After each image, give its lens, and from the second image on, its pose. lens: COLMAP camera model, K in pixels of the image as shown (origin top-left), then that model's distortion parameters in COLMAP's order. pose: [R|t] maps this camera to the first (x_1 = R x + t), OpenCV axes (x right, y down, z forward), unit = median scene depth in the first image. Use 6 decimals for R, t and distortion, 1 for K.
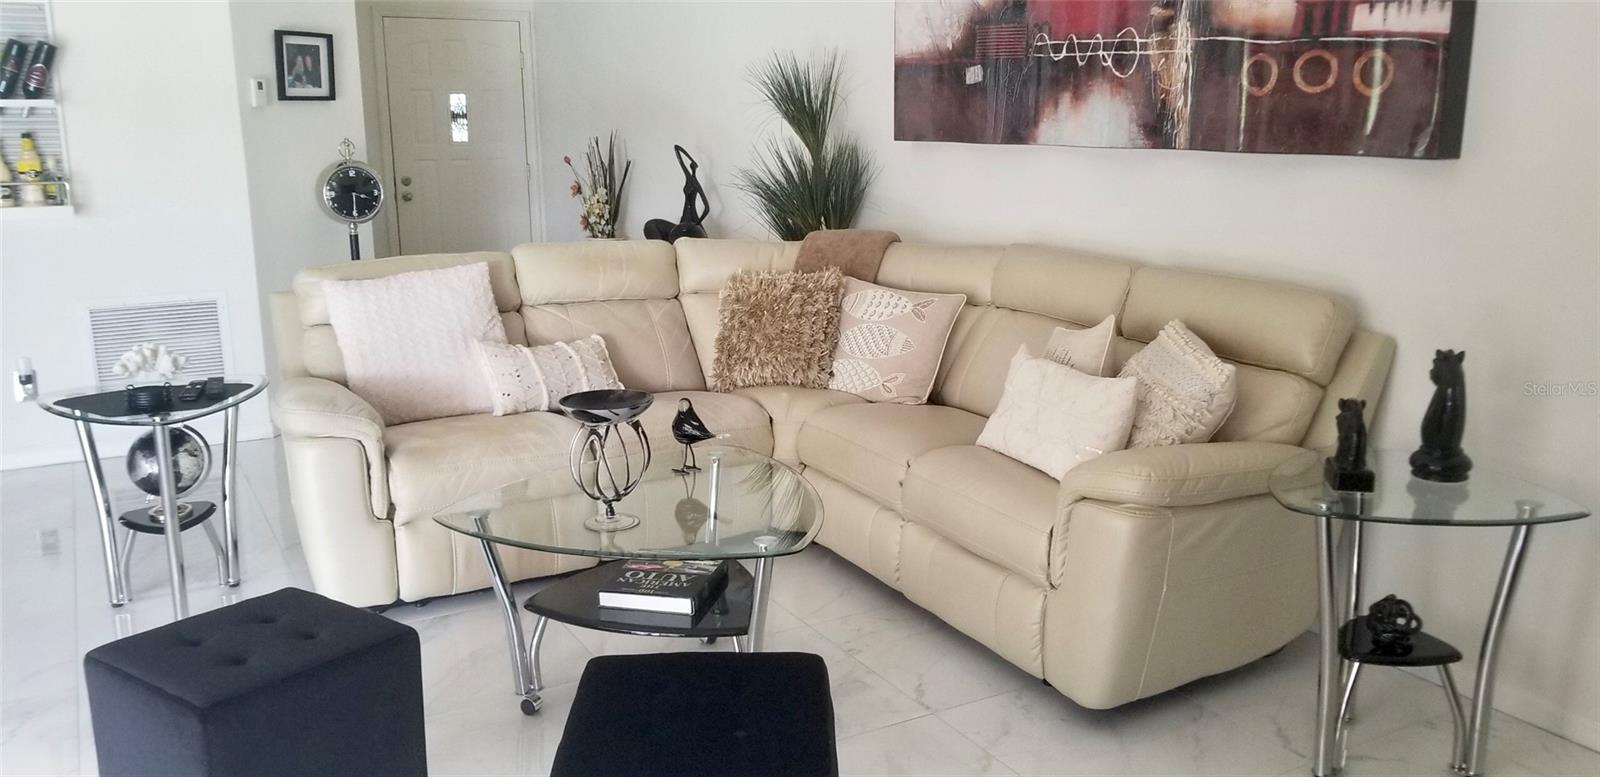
lens RADIAL K [[1243.3, 0, 800.0], [0, 1243.3, 386.3], [0, 0, 1]] dist [-0.008759, -0.017165]
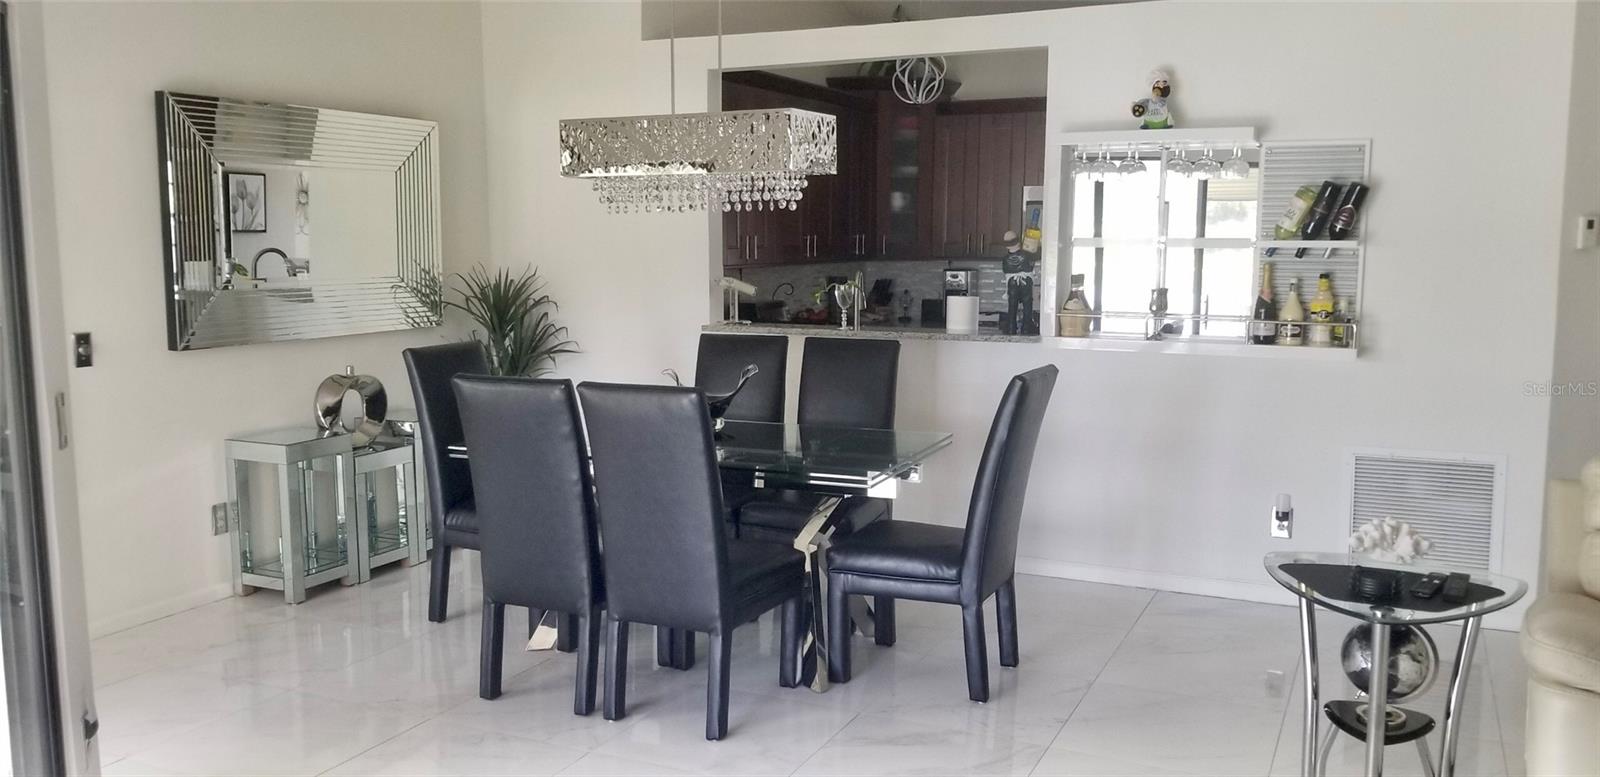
lens RADIAL K [[1243.3, 0, 798.8], [0, 1243.3, 387.4], [0, 0, 1]] dist [-0.008759, -0.017165]
pose [[0.560748, 0.097266, -0.822253, -0.042556], [-0.181138, 0.983431, -0.007198, -0.039522], [0.807930, 0.152978, 0.569076, 0.130888]]
